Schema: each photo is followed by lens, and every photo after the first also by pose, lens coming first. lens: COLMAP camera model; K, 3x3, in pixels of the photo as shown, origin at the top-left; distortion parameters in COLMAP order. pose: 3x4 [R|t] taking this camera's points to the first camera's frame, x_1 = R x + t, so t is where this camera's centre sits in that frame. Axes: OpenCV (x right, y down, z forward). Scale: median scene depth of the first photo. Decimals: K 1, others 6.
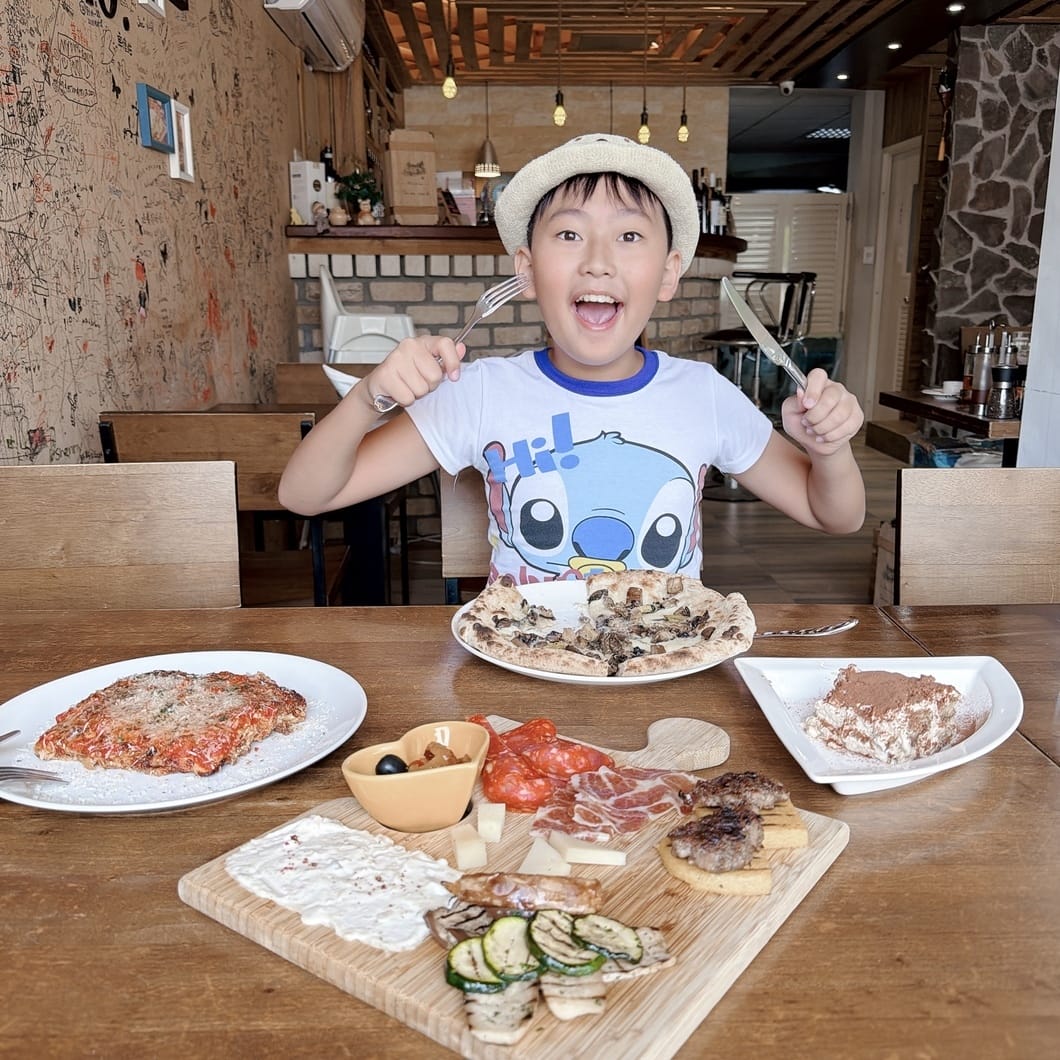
lens RADIAL K [[1020.4, 0, 533.7], [0, 1020.4, 539.3], [0, 0, 1]] dist [-0.014872, 0.000000]
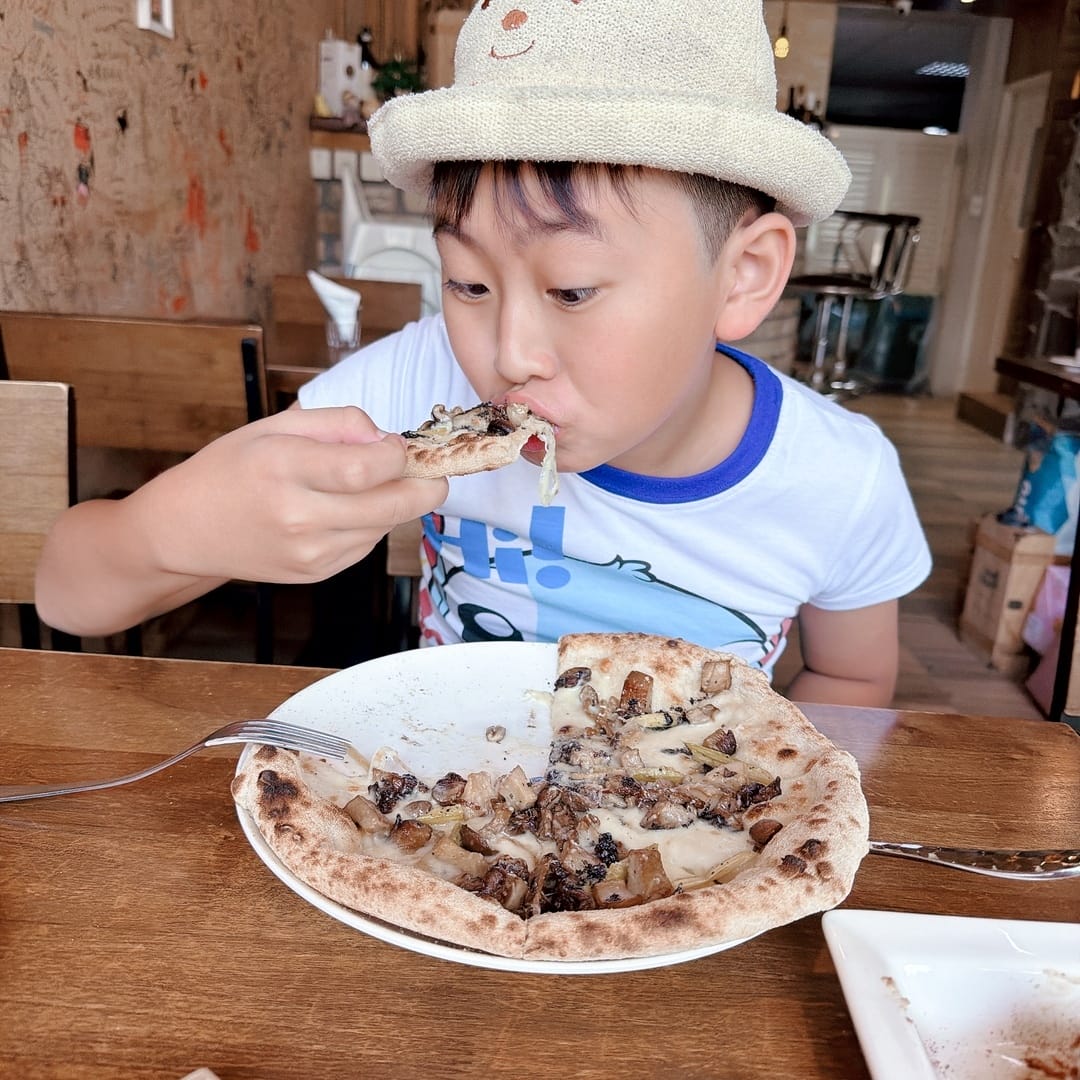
lens RADIAL K [[1039.6, 0, 538.1], [0, 1039.6, 536.3], [0, 0, 1]] dist [-0.014872, 0.000000]
pose [[0.996002, 0.075885, -0.047125, 0.025701], [-0.073489, 0.996009, 0.050652, -0.018886], [0.050781, -0.046986, 0.997604, 0.176833]]
